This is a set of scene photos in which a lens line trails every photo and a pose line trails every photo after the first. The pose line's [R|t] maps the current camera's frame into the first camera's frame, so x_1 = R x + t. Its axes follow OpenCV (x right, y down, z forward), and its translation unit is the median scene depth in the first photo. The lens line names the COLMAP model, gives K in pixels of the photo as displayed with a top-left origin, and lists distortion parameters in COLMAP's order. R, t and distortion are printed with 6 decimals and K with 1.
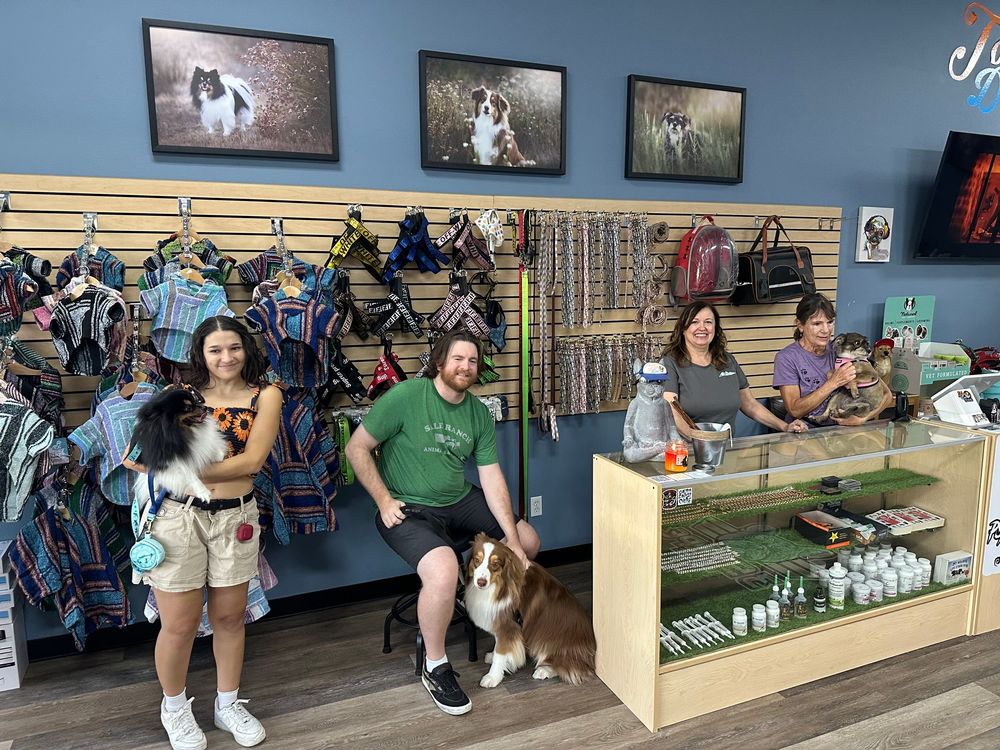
lens RADIAL K [[702.5, 0, 500.0], [0, 702.5, 375.0], [0, 0, 1]] dist [0.085180, -0.142349]
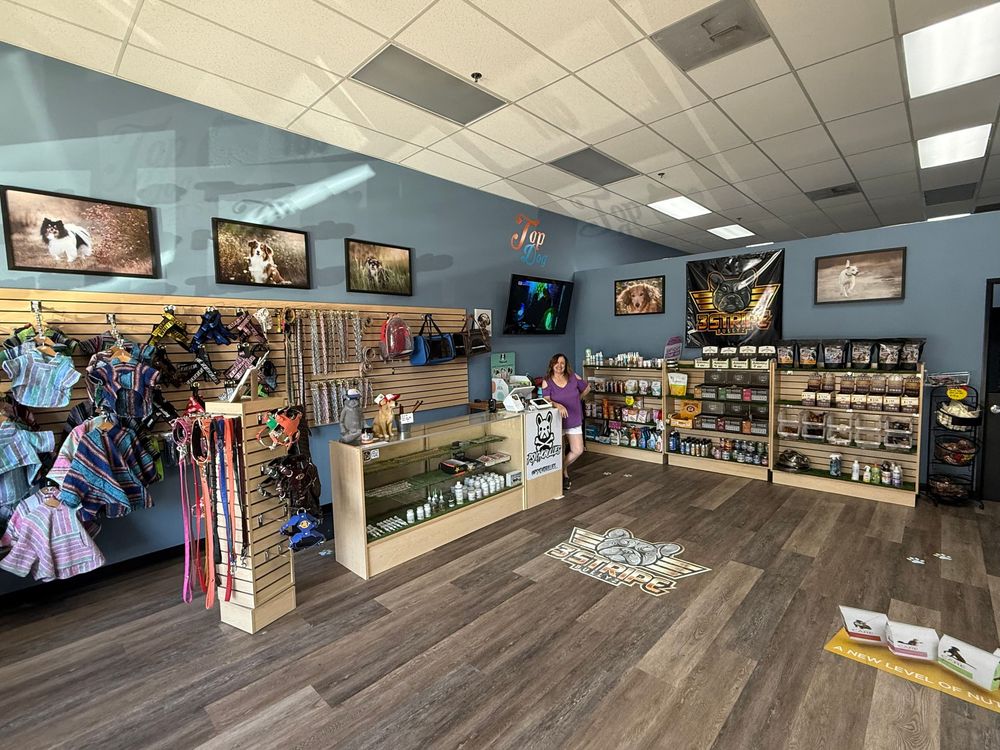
lens RADIAL K [[465.3, 0, 500.0], [0, 465.3, 375.0], [0, 0, 1]] dist [0.000807, -0.000068]
pose [[0.913181, -0.046123, 0.404936, 0.051345], [0.078292, 0.994923, -0.063235, 0.048890], [-0.399963, 0.089448, 0.912156, -0.280461]]
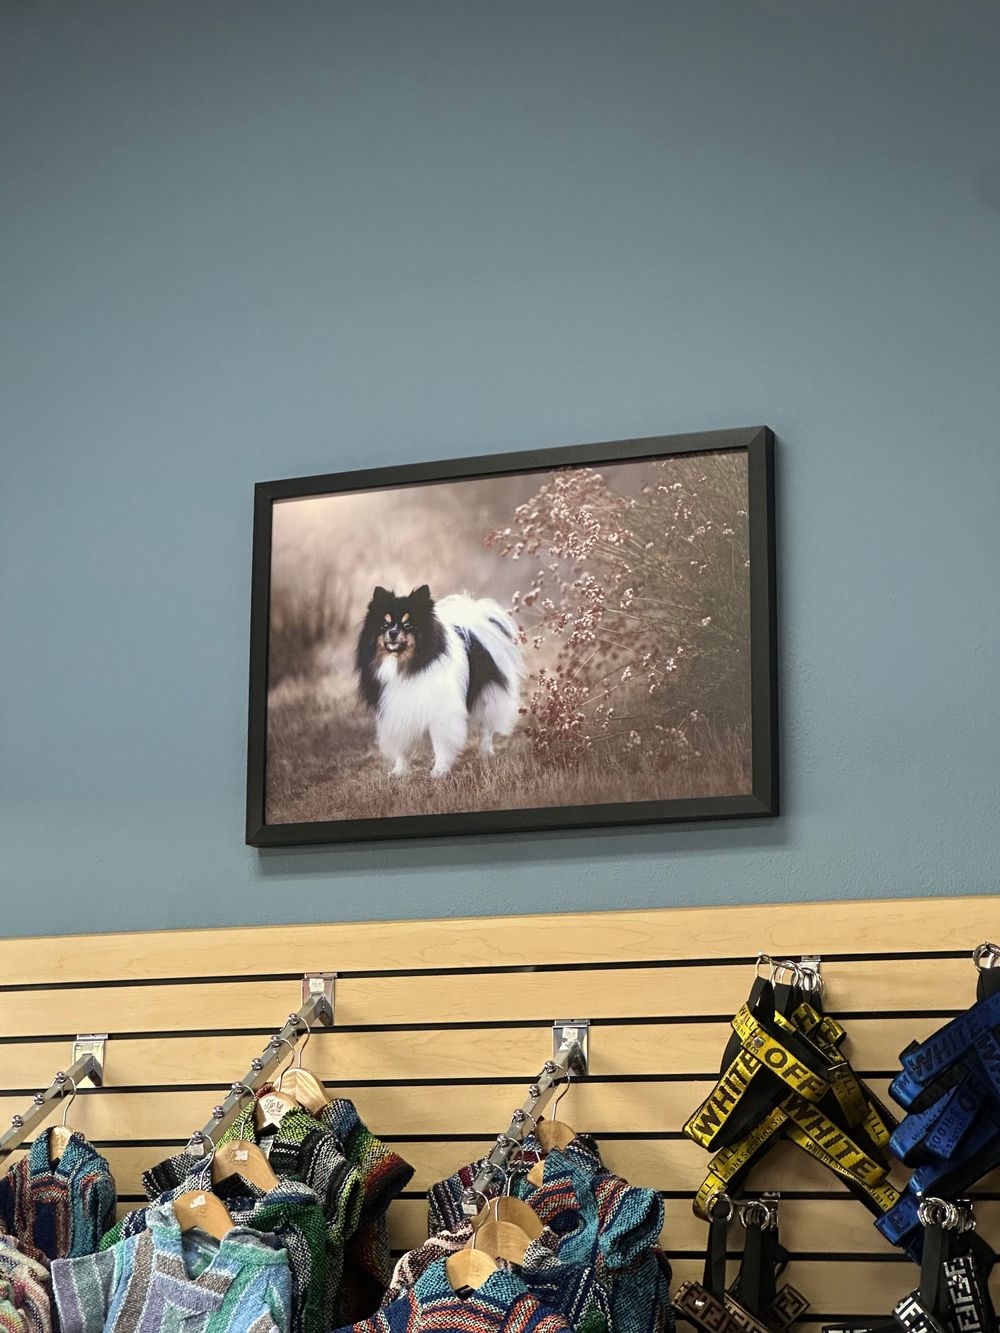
lens RADIAL K [[3021.4, 0, 500.0], [0, 3021.4, 666.5], [0, 0, 1]] dist [0.003480, 2.842810]
pose [[0.698274, -0.136045, -0.702784, 0.562504], [-0.117099, 0.946840, -0.299637, 0.016843], [0.706188, 0.291524, 0.645223, 0.130707]]
